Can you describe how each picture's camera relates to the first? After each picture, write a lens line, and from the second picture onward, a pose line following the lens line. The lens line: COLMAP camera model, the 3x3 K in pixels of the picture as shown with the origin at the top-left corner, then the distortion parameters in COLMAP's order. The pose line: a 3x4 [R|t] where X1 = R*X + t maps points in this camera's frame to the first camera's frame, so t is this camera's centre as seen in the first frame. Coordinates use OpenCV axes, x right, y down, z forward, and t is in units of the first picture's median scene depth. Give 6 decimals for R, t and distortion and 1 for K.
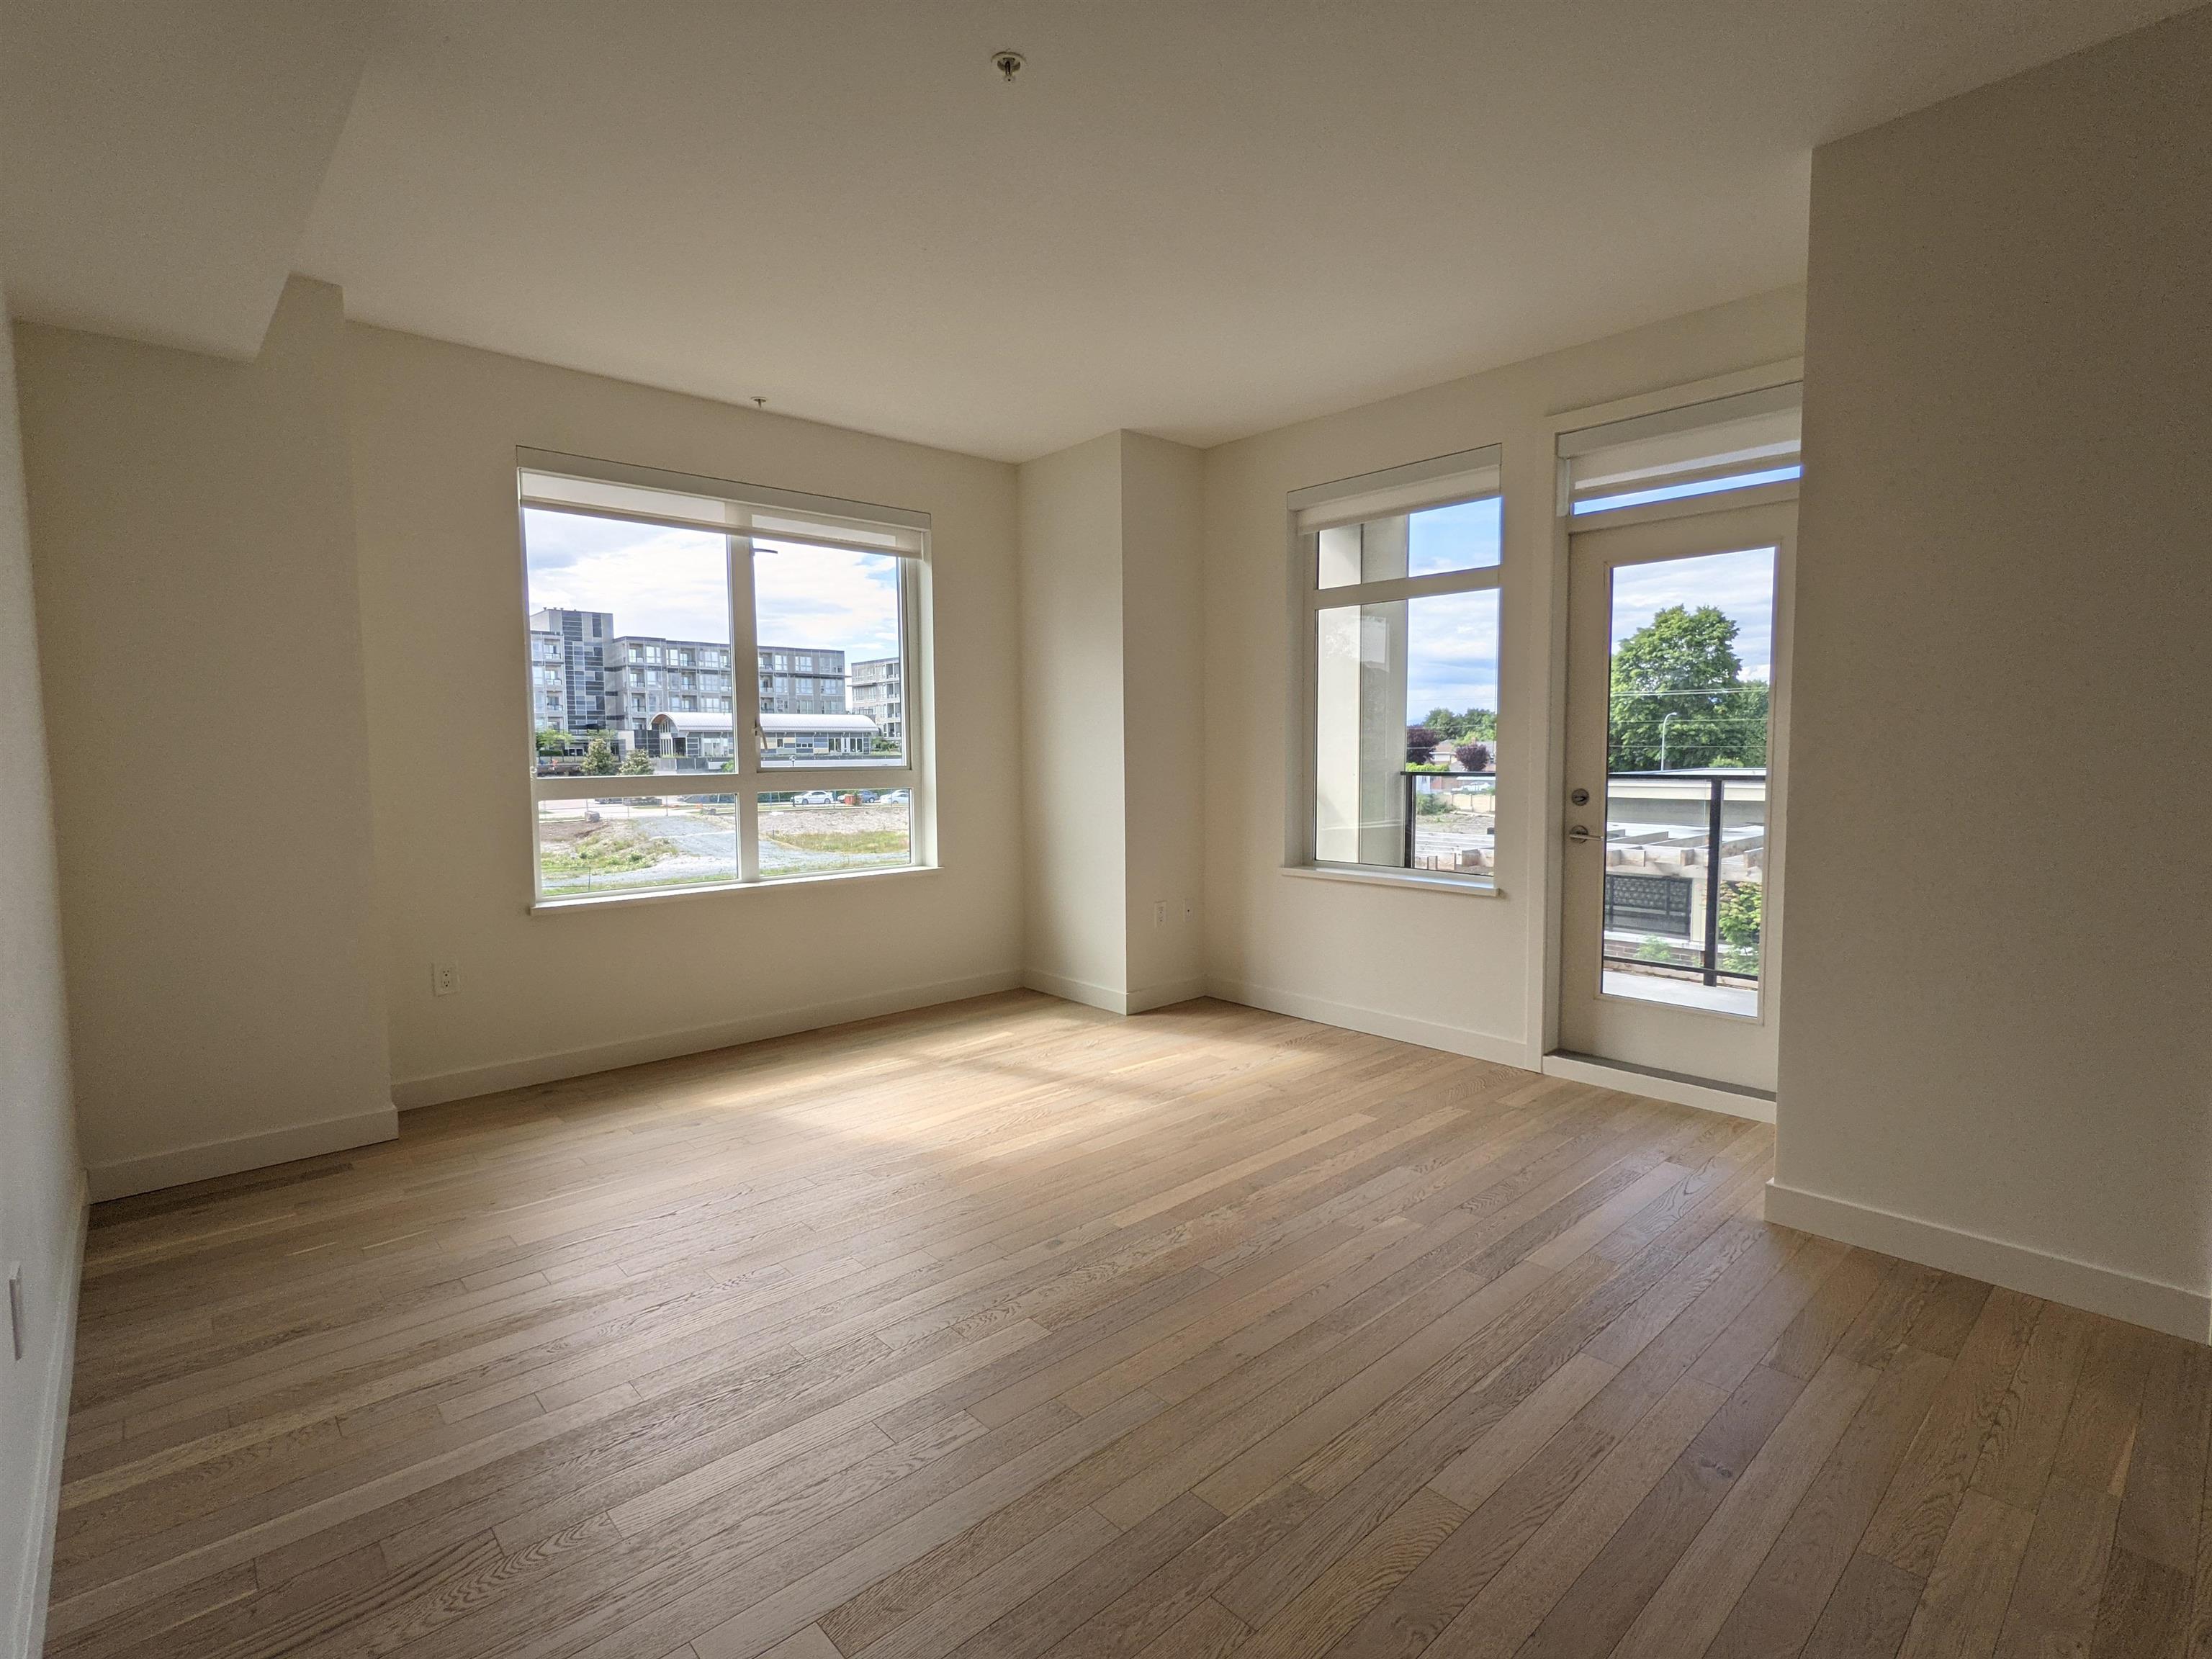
lens RADIAL K [[1058.3, 0, 1124.0], [0, 1058.3, 827.9], [0, 0, 1]] dist [0.001077, -0.000114]
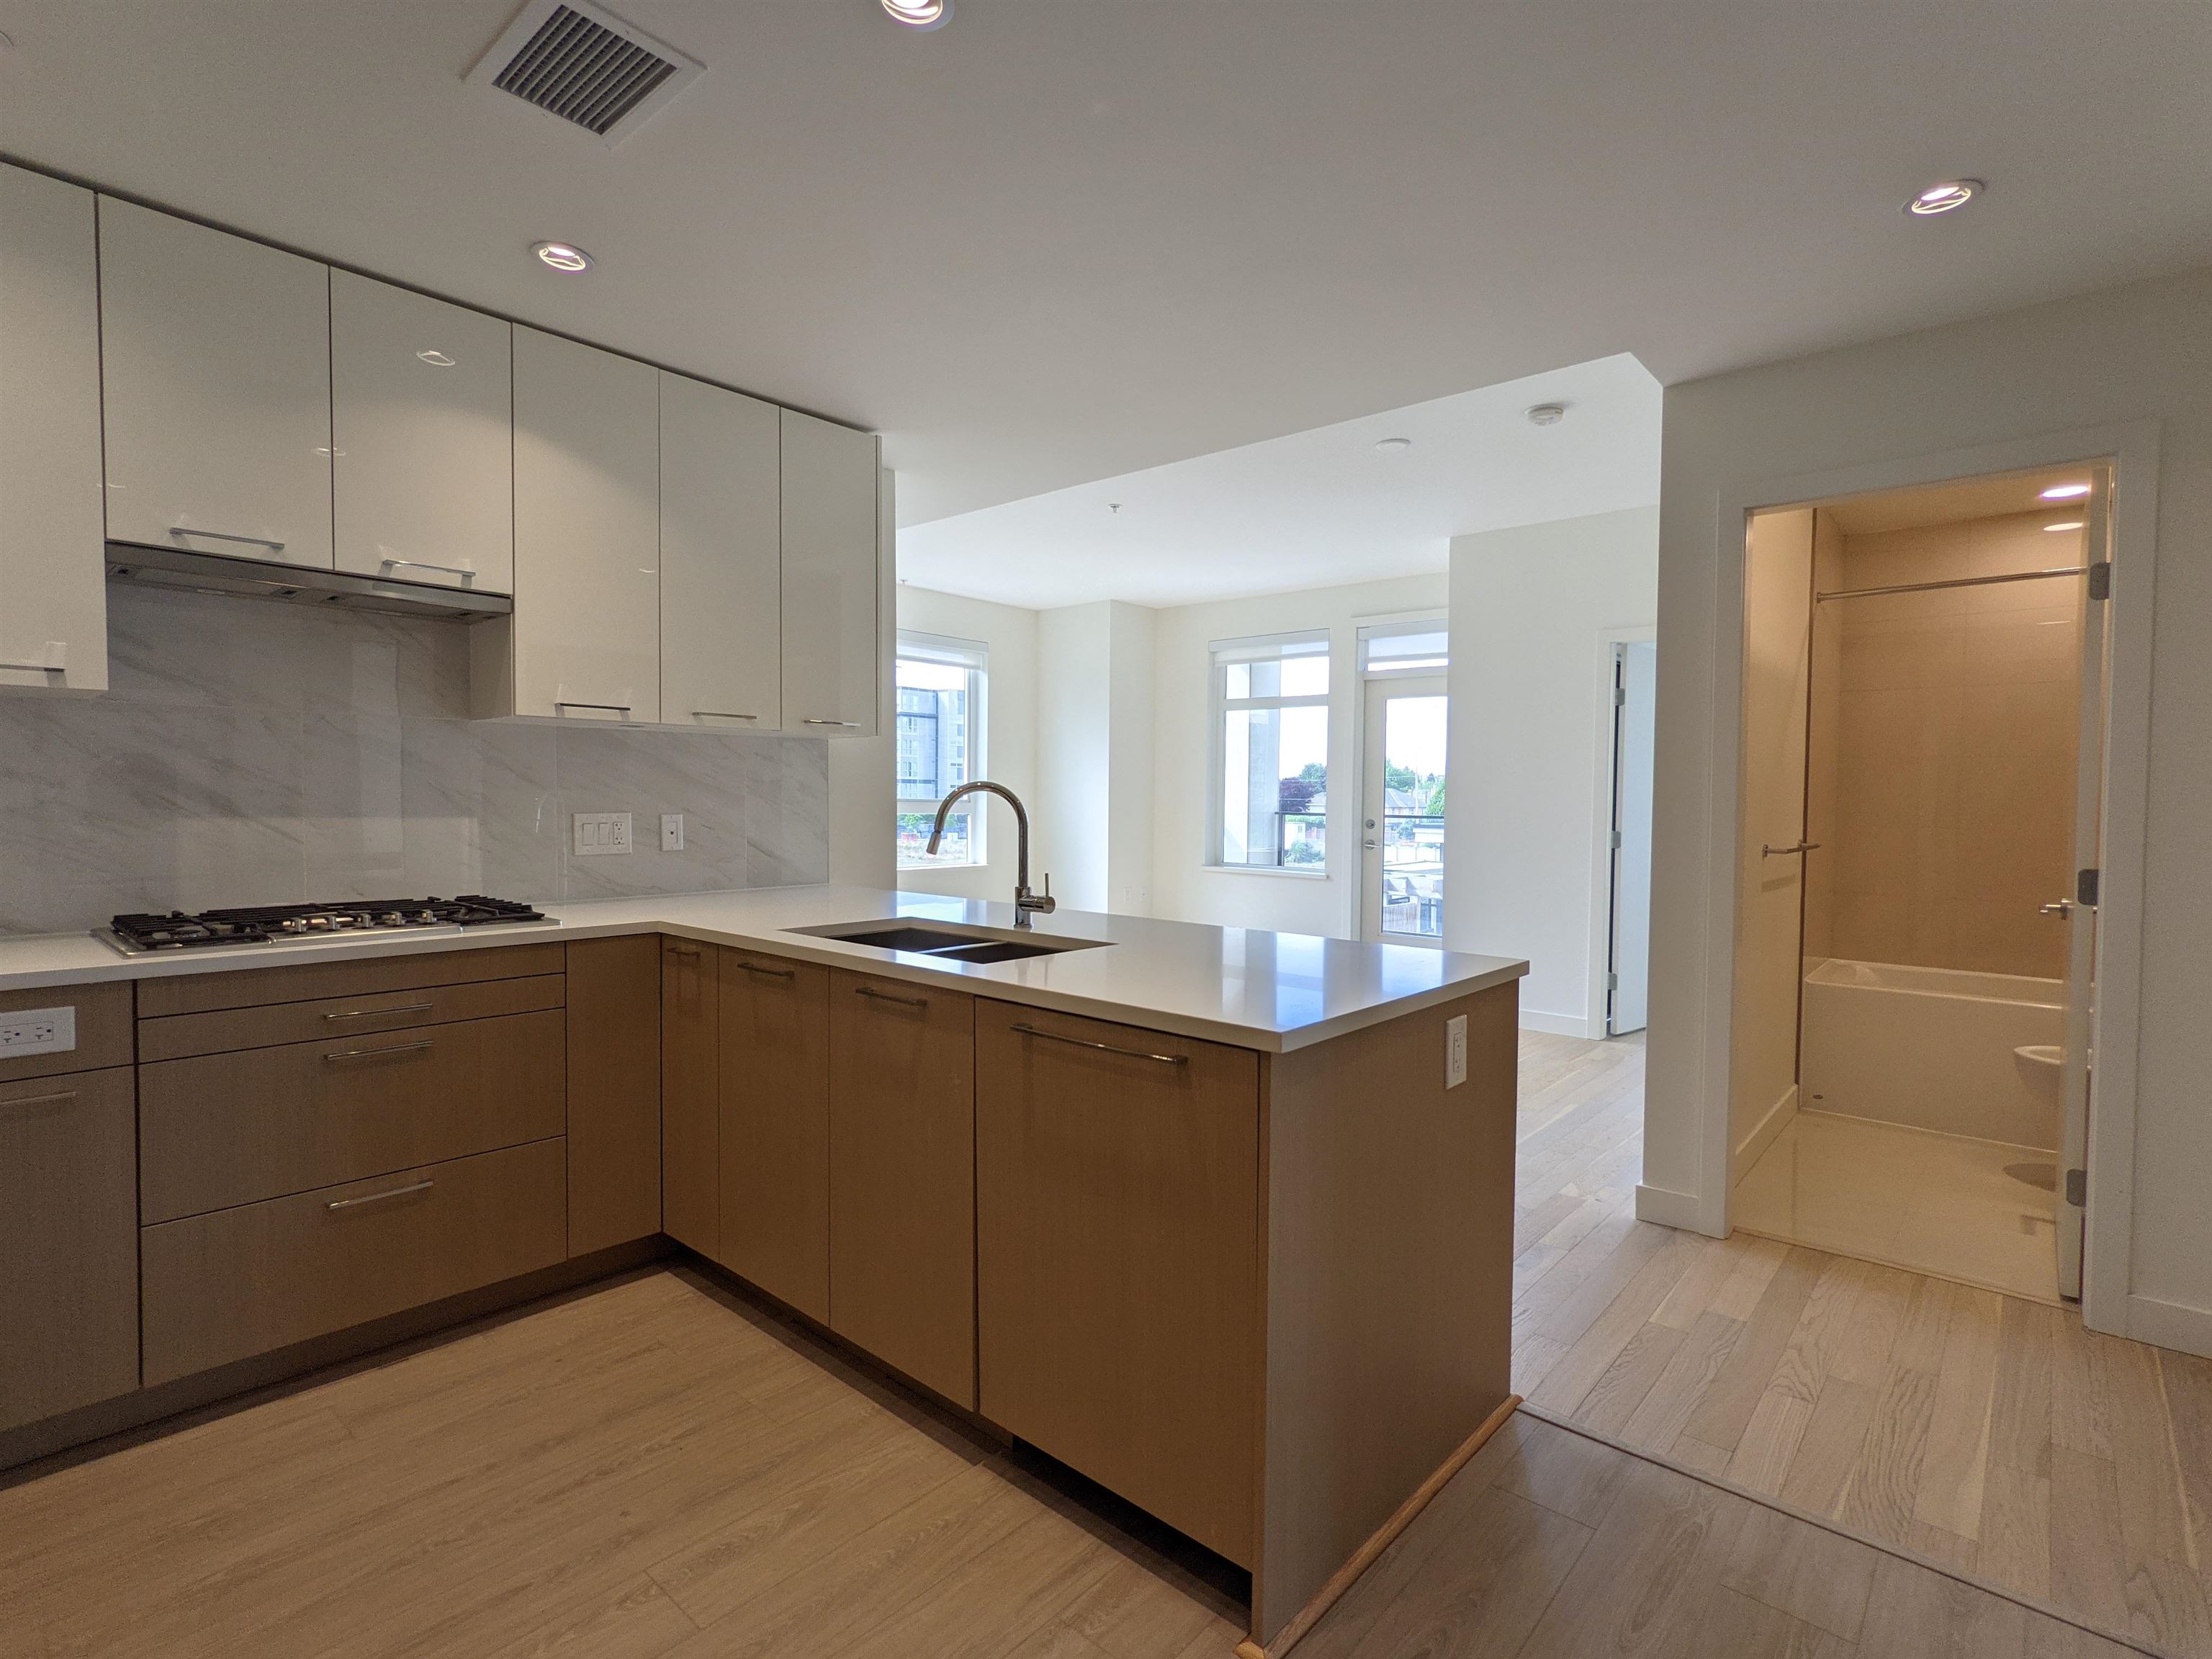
lens RADIAL K [[1058.3, 0, 1112.1], [0, 1058.3, 827.1], [0, 0, 1]] dist [0.001077, -0.000114]
pose [[0.994992, 0.019615, 0.098007, -0.155334], [-0.015236, 0.998860, -0.045228, 0.054105], [-0.098783, 0.043509, 0.994157, -0.633928]]
